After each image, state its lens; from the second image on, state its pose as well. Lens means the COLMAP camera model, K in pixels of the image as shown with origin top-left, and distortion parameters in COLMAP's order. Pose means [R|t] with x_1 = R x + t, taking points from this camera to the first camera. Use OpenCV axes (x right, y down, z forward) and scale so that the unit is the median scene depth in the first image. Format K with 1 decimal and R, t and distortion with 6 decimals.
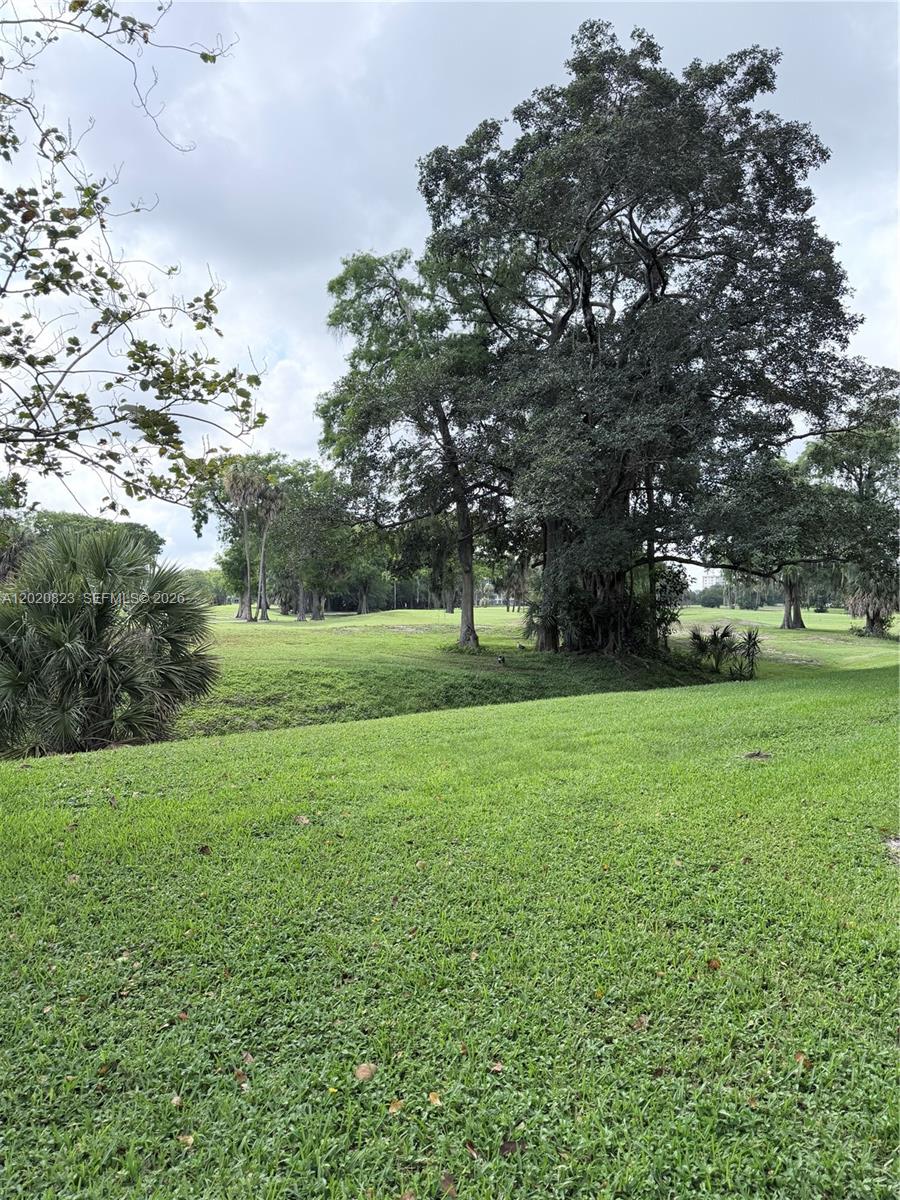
lens RADIAL K [[860.1, 0, 451.9], [0, 860.1, 599.7], [0, 0, 1]] dist [0.058610, -0.058440]
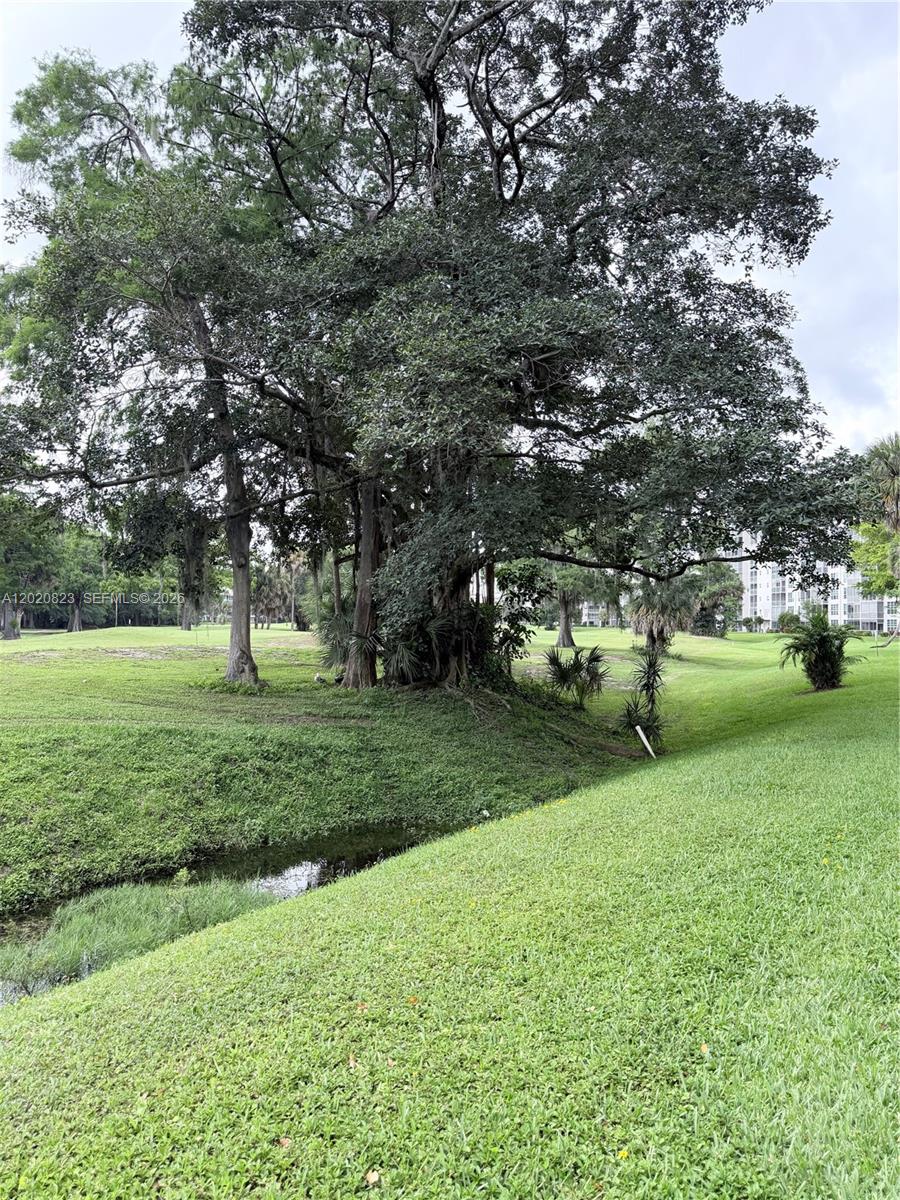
lens RADIAL K [[860.1, 0, 459.7], [0, 860.1, 590.7], [0, 0, 1]] dist [0.058610, -0.058440]
pose [[0.951860, 0.015481, 0.306143, -0.022981], [-0.005932, 0.999467, -0.032098, 0.005930], [-0.306477, 0.028737, 0.951444, 0.320346]]
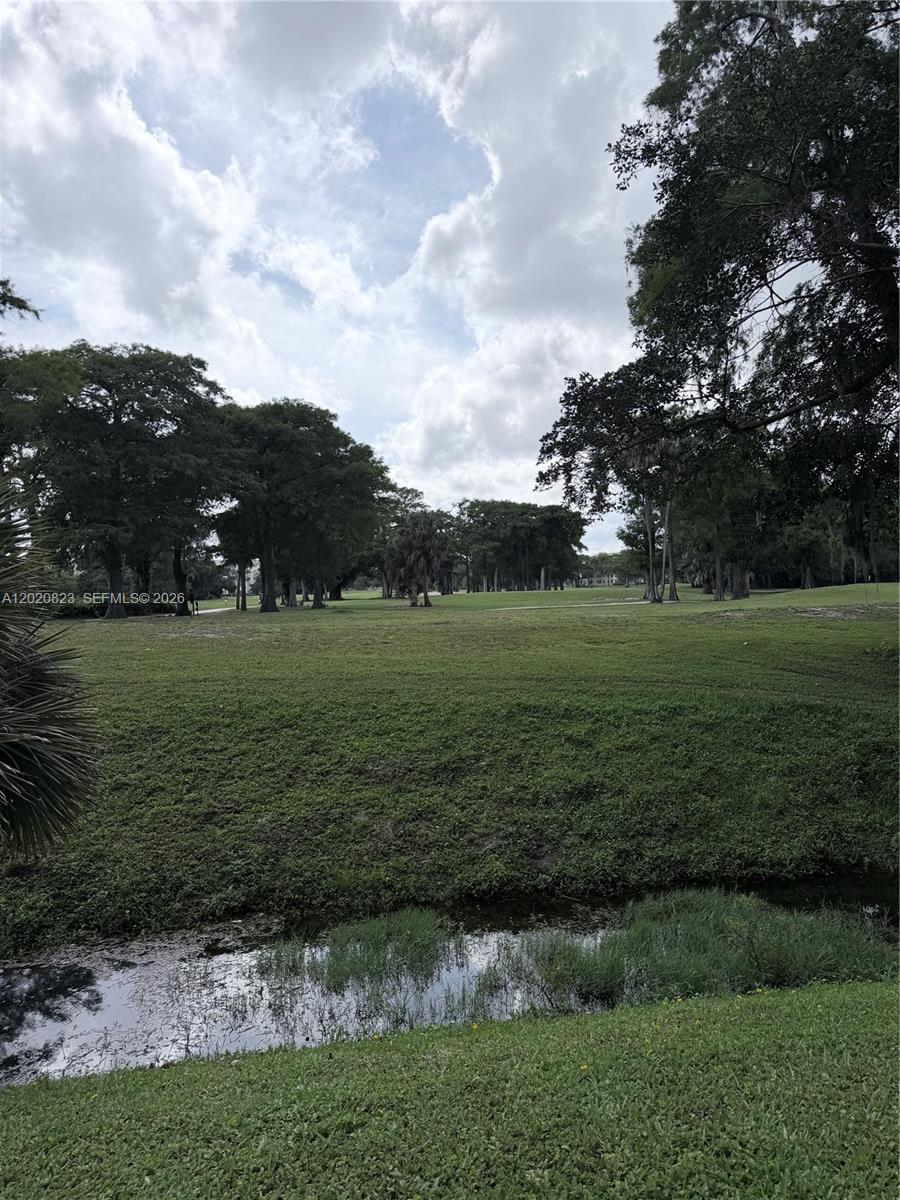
lens RADIAL K [[860.1, 0, 443.2], [0, 860.1, 590.1], [0, 0, 1]] dist [0.058610, -0.058440]
pose [[0.869478, -0.028530, -0.493147, 0.022020], [0.034412, 0.999404, 0.002854, 0.008060], [0.492771, -0.019452, 0.869941, 0.392228]]
